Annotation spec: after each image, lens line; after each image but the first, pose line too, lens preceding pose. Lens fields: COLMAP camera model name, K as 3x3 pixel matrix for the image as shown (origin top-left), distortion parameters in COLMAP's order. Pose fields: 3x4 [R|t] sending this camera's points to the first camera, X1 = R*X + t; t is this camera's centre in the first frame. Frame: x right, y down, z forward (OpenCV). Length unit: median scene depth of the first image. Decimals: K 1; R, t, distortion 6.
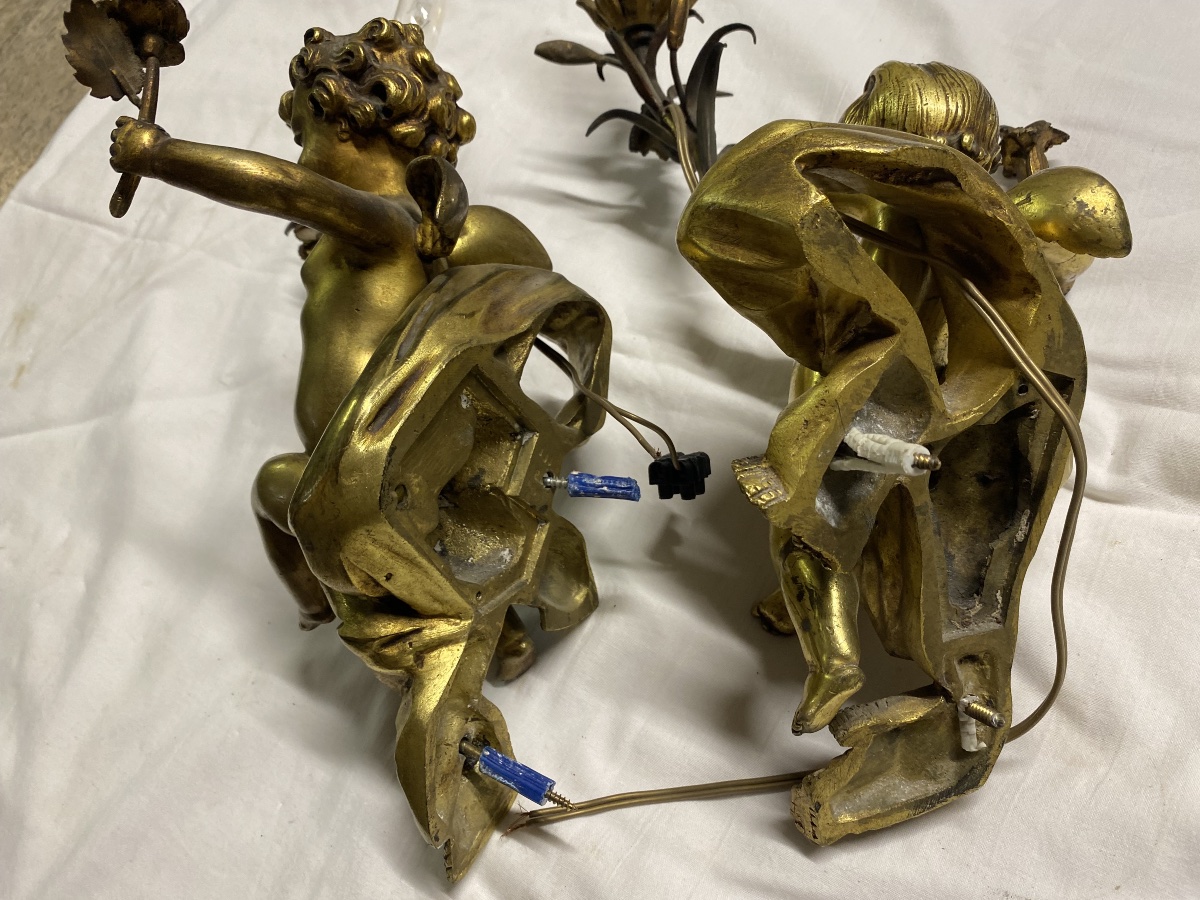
lens RADIAL K [[902.7, 0, 607.0], [0, 902.7, 453.8], [0, 0, 1]] dist [0.038120, -0.089448]
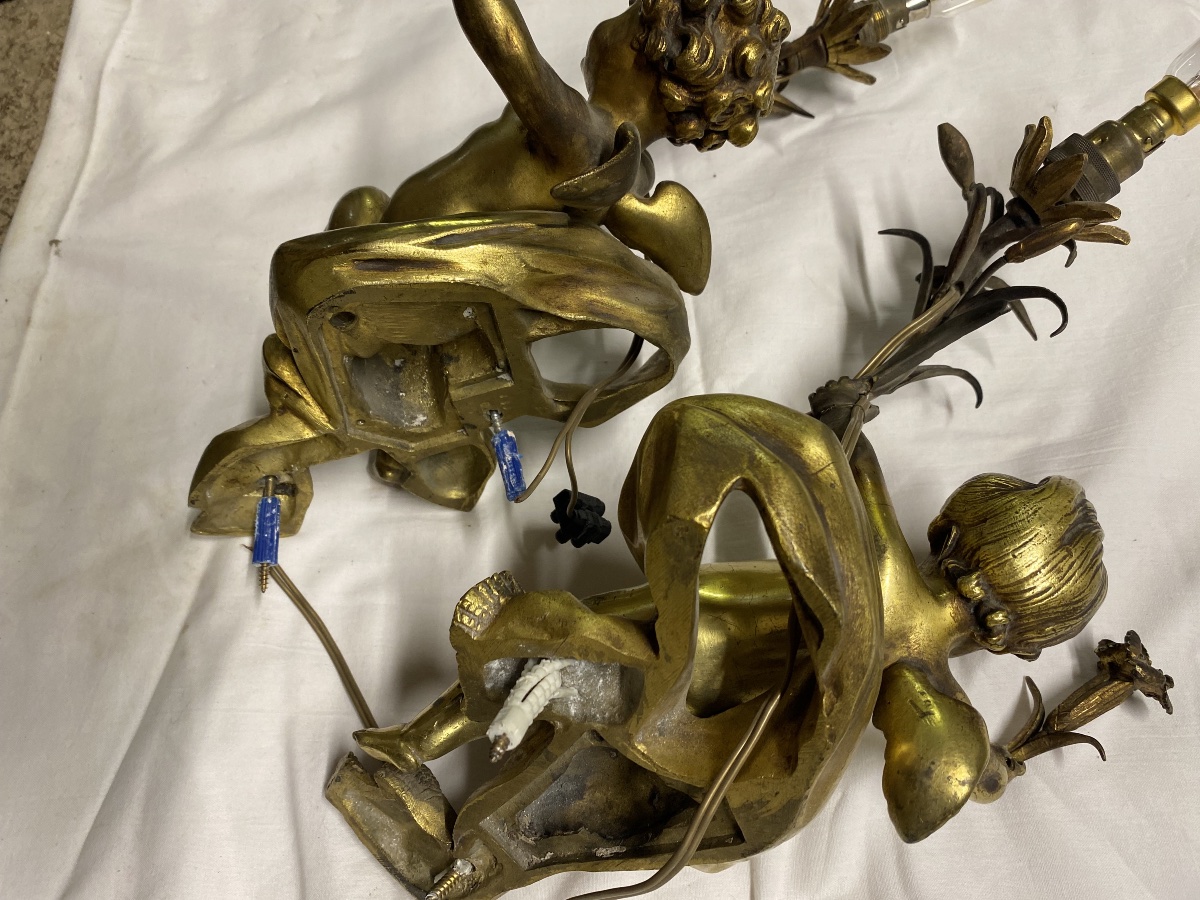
lens RADIAL K [[895.2, 0, 600.0], [0, 895.2, 450.0], [0, 0, 1]] dist [0.044530, -0.107236]
pose [[0.510962, 0.849088, -0.134045, 0.181080], [-0.787421, 0.524879, 0.323220, -0.404457], [0.344799, -0.059604, 0.936782, 0.075933]]
